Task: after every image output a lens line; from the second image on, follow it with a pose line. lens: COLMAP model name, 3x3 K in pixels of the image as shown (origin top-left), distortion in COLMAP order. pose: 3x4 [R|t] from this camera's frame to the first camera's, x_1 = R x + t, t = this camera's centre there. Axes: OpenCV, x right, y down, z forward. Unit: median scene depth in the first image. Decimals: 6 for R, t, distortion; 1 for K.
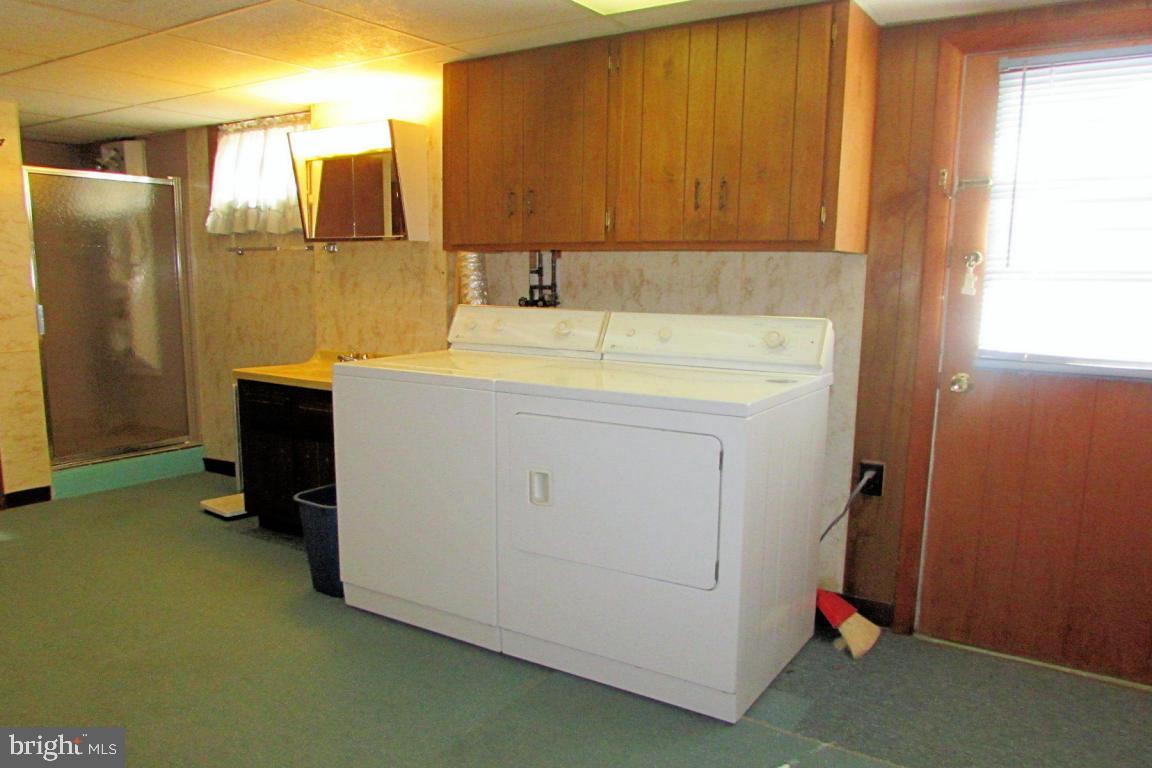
lens RADIAL K [[843.1, 0, 575.4], [0, 843.1, 404.9], [0, 0, 1]] dist [0.002107, 0.001733]
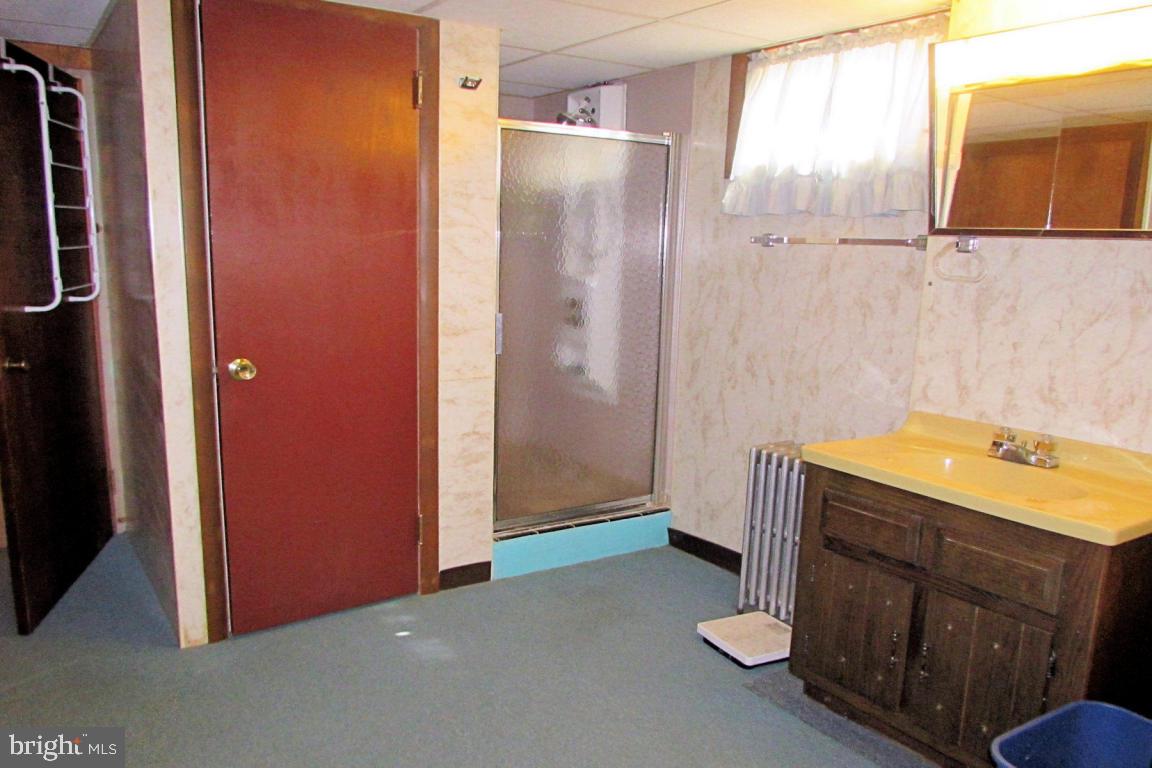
lens RADIAL K [[832.0, 0, 576.0], [0, 832.0, 384.0], [0, 0, 1]] dist [-0.035313, 0.002493]
pose [[0.935815, 0.079793, -0.343342, -0.311161], [-0.075146, 0.996811, 0.026842, -0.078511], [0.344389, 0.000681, 0.938827, 0.344323]]
